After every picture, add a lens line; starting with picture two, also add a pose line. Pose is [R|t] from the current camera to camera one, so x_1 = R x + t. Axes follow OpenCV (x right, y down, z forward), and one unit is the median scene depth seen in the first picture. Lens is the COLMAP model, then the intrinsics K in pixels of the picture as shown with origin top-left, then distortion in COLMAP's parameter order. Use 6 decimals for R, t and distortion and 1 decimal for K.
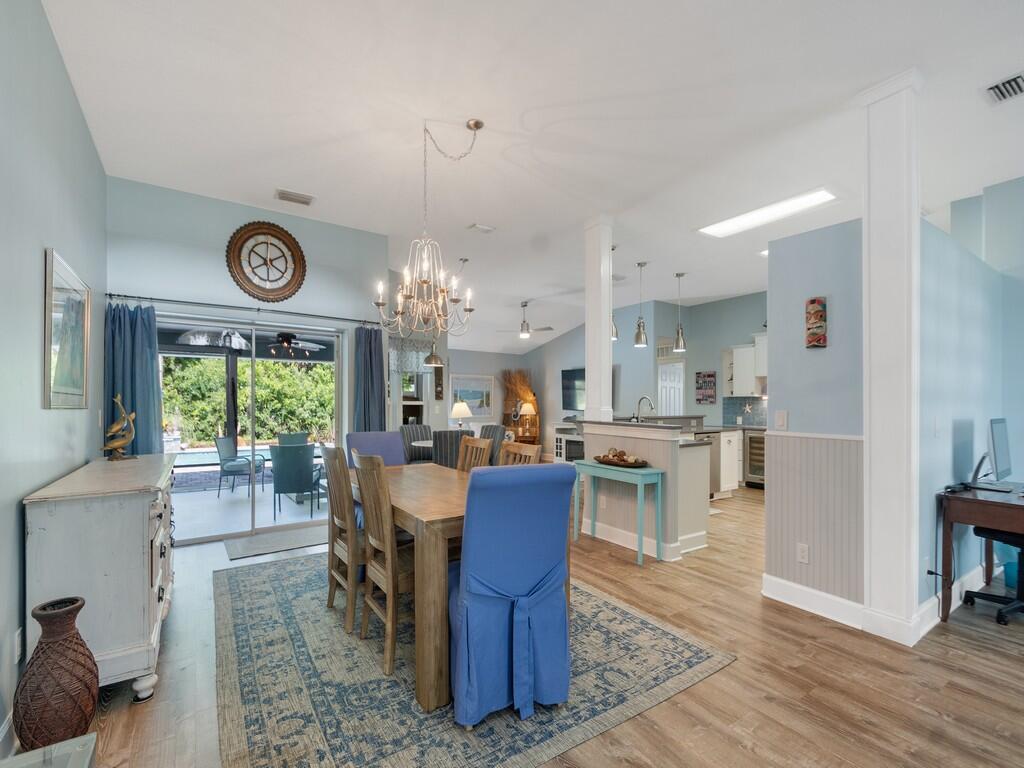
lens RADIAL K [[448.0, 0, 492.9], [0, 448.0, 404.2], [0, 0, 1]] dist [0.009117, -0.000618]
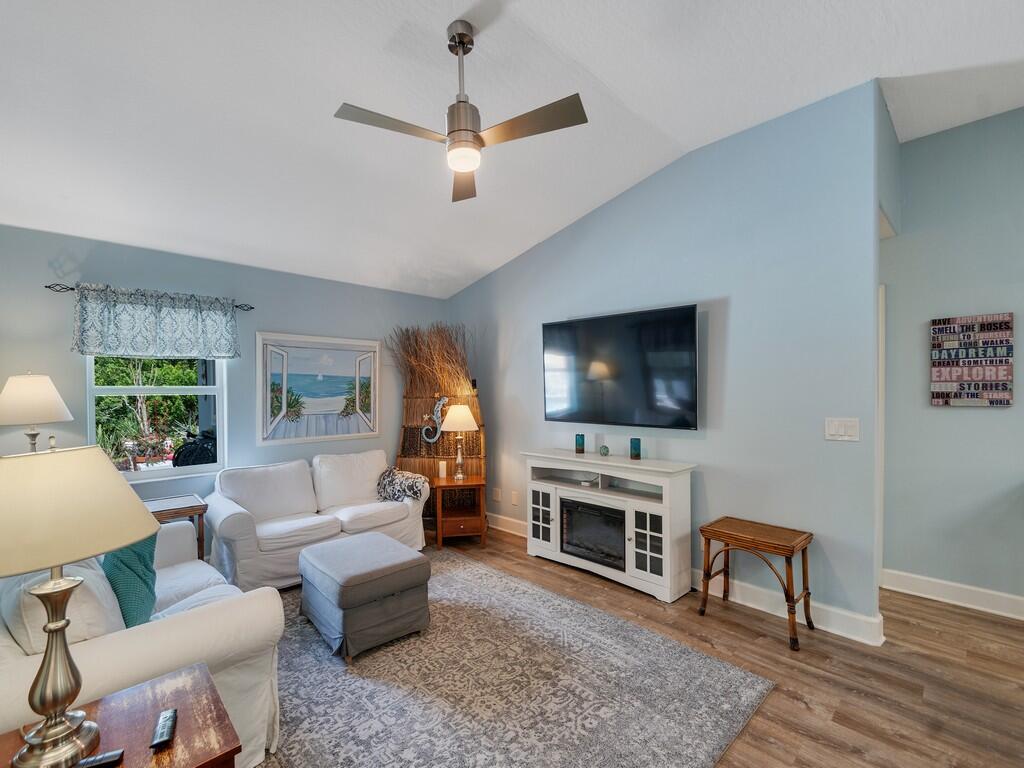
lens RADIAL K [[448.0, 0, 492.9], [0, 448.0, 404.2], [0, 0, 1]] dist [0.009117, -0.000618]
pose [[0.982210, -0.012512, 0.187371, 0.028973], [0.008960, 0.999764, 0.019792, -0.010582], [-0.187575, -0.017761, 0.982090, 0.572577]]
